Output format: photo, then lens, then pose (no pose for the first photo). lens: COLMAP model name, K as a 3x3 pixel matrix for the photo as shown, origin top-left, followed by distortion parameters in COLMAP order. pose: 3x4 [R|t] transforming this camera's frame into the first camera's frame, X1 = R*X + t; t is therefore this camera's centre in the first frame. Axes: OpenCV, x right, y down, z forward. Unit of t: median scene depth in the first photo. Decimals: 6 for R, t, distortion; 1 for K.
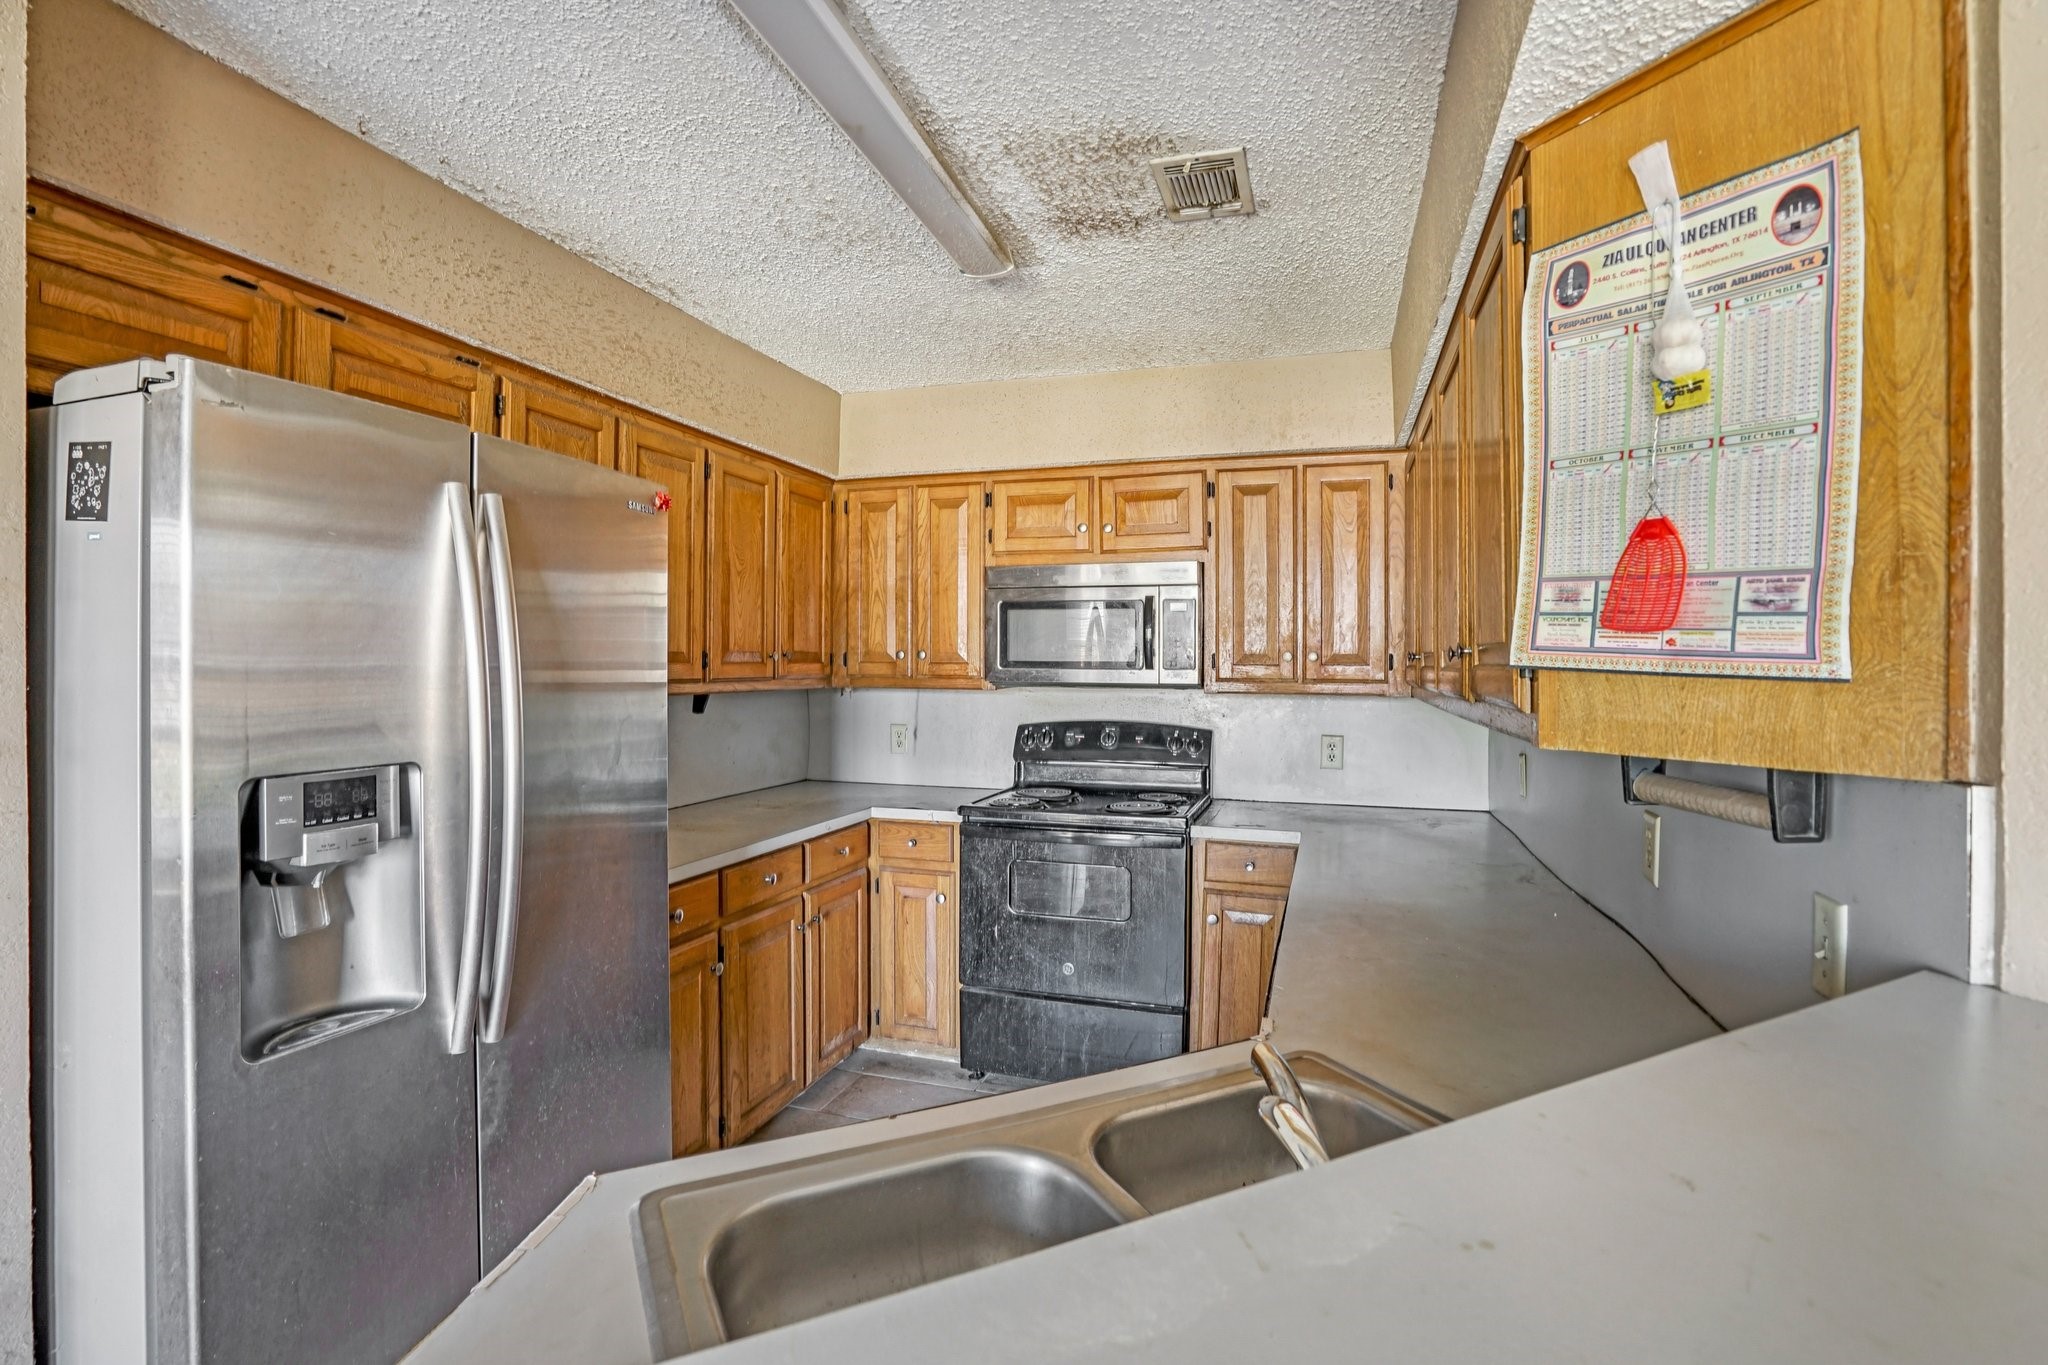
lens RADIAL K [[951.7, 0, 1014.5], [0, 951.7, 654.1], [0, 0, 1]] dist [-0.050860, 0.022322]
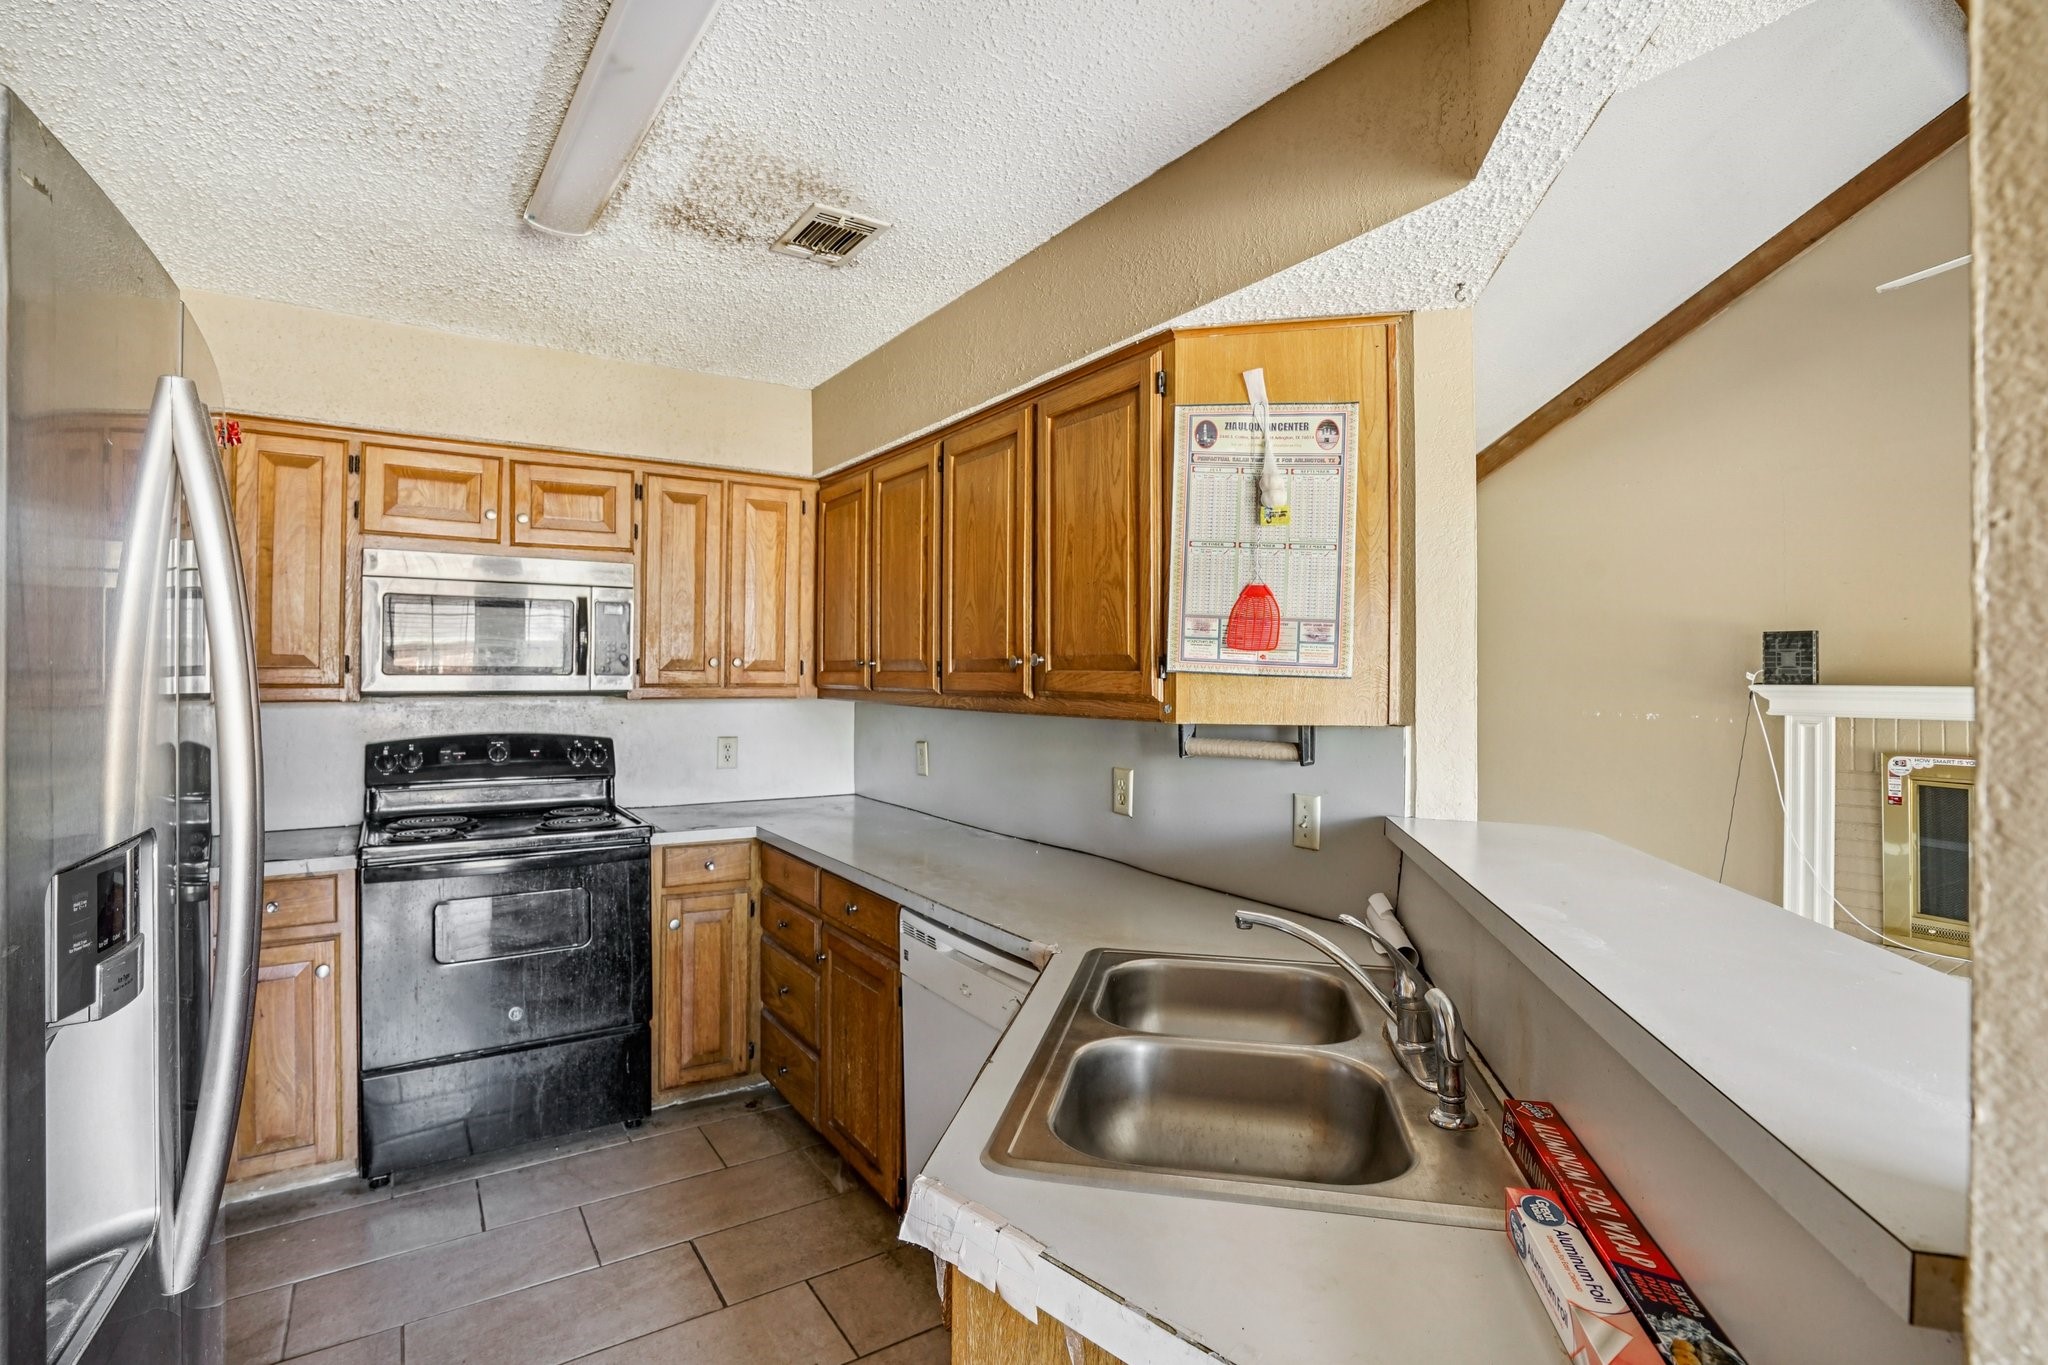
lens RADIAL K [[961.3, 0, 1019.7], [0, 961.3, 657.8], [0, 0, 1]] dist [-0.059738, 0.025227]
pose [[0.624254, 0.008614, 0.781174, -0.845388], [-0.007395, 0.999960, -0.005117, 0.001039], [-0.781186, -0.002583, 0.624293, 0.207996]]
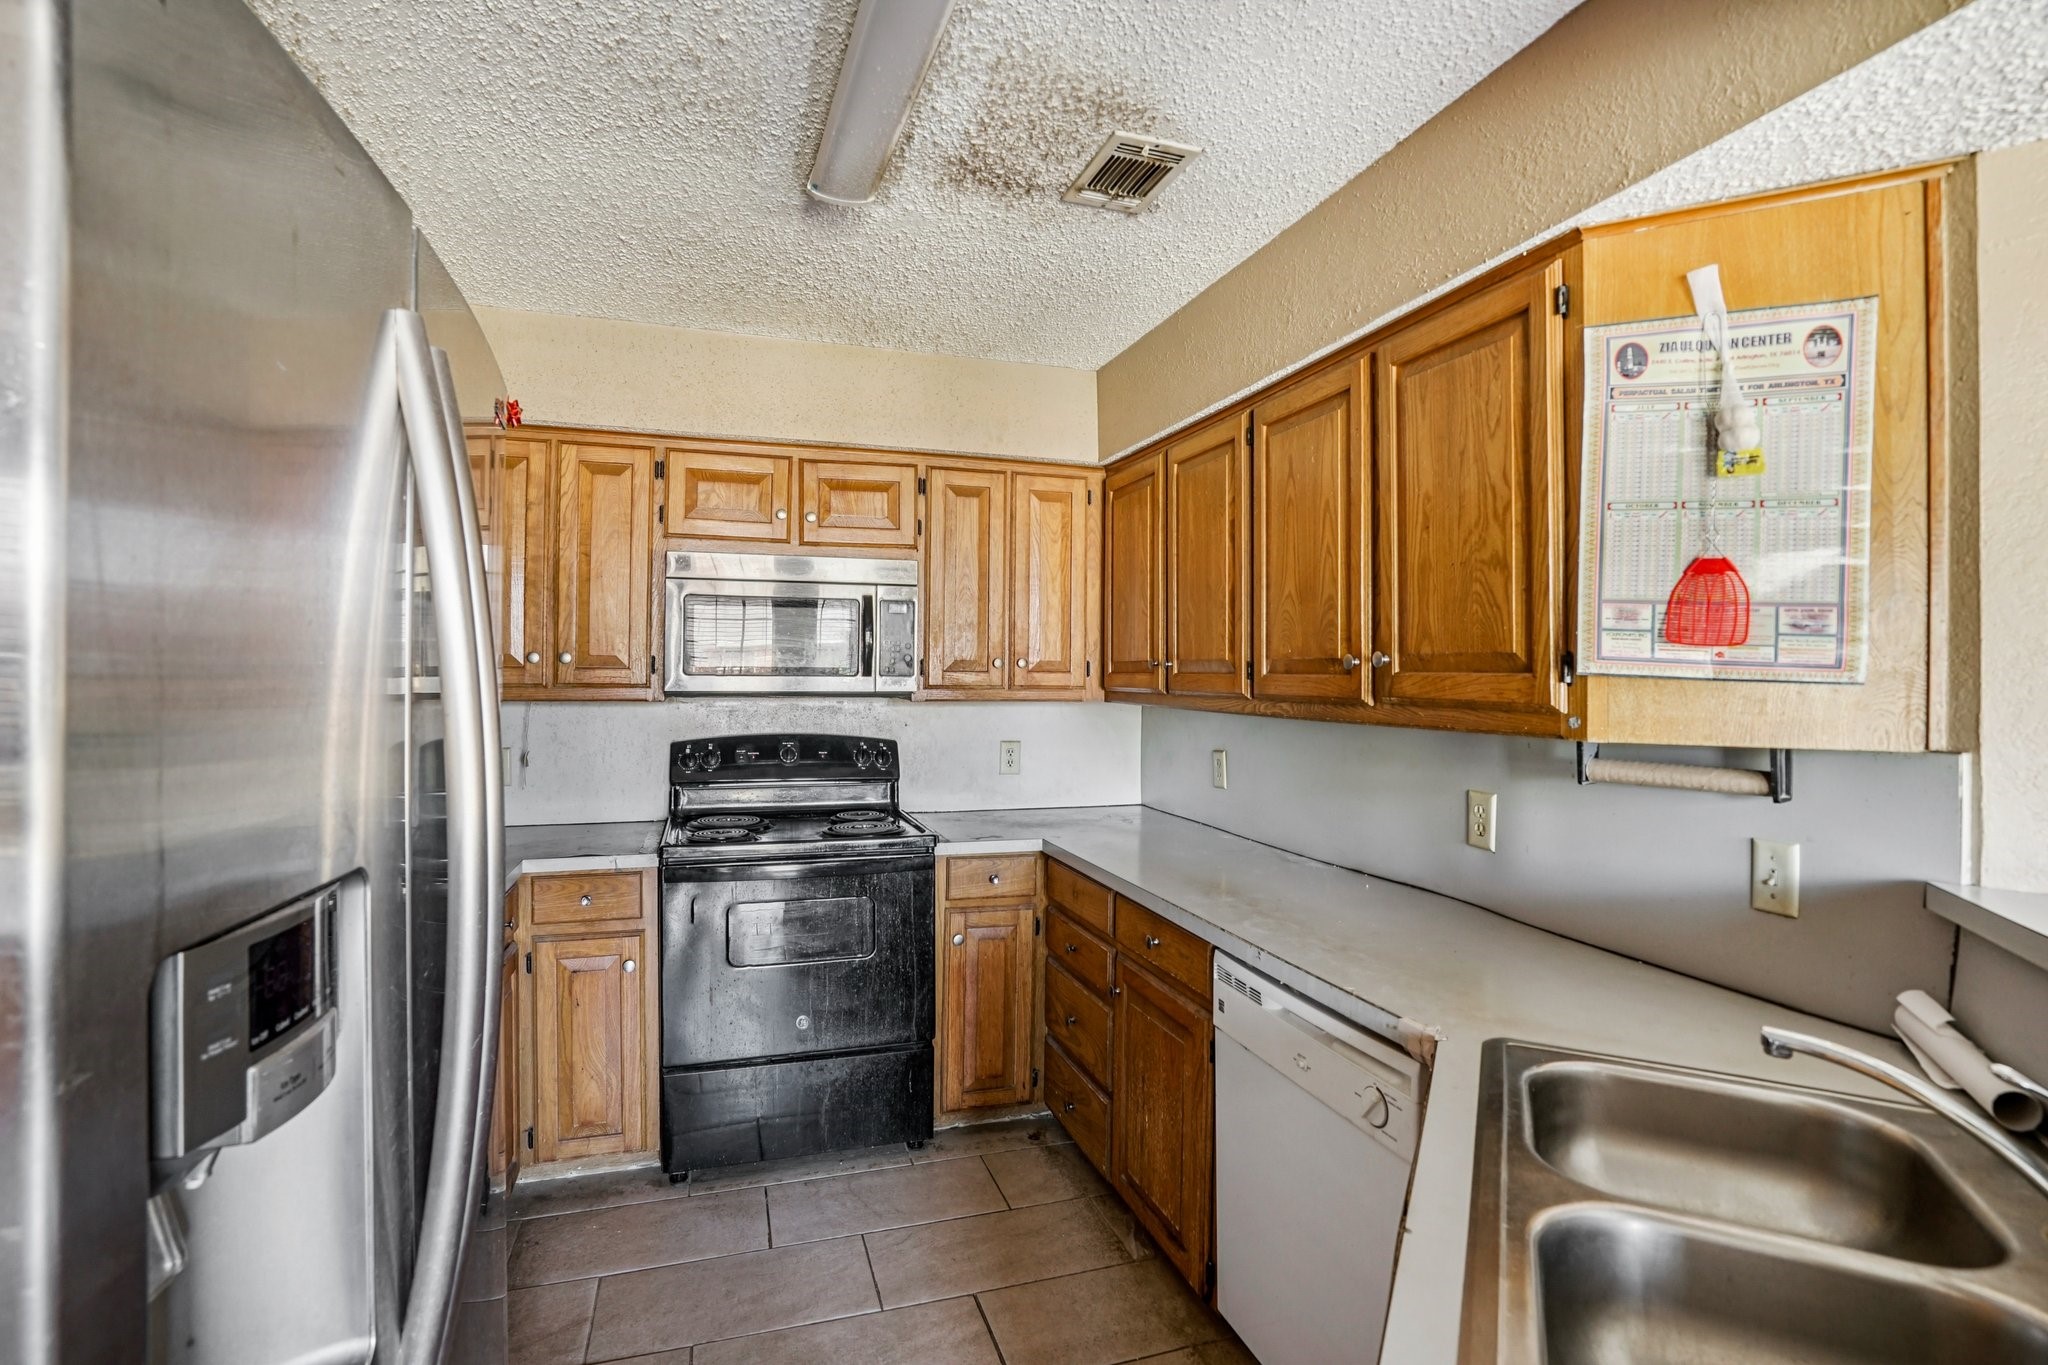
lens RADIAL K [[961.3, 0, 1019.7], [0, 961.3, 657.8], [0, 0, 1]] dist [-0.059738, 0.025227]
pose [[0.813083, 0.009039, 0.582077, -0.725099], [-0.007673, 0.999959, -0.004811, 0.004447], [-0.582097, -0.000555, 0.813119, 0.443694]]
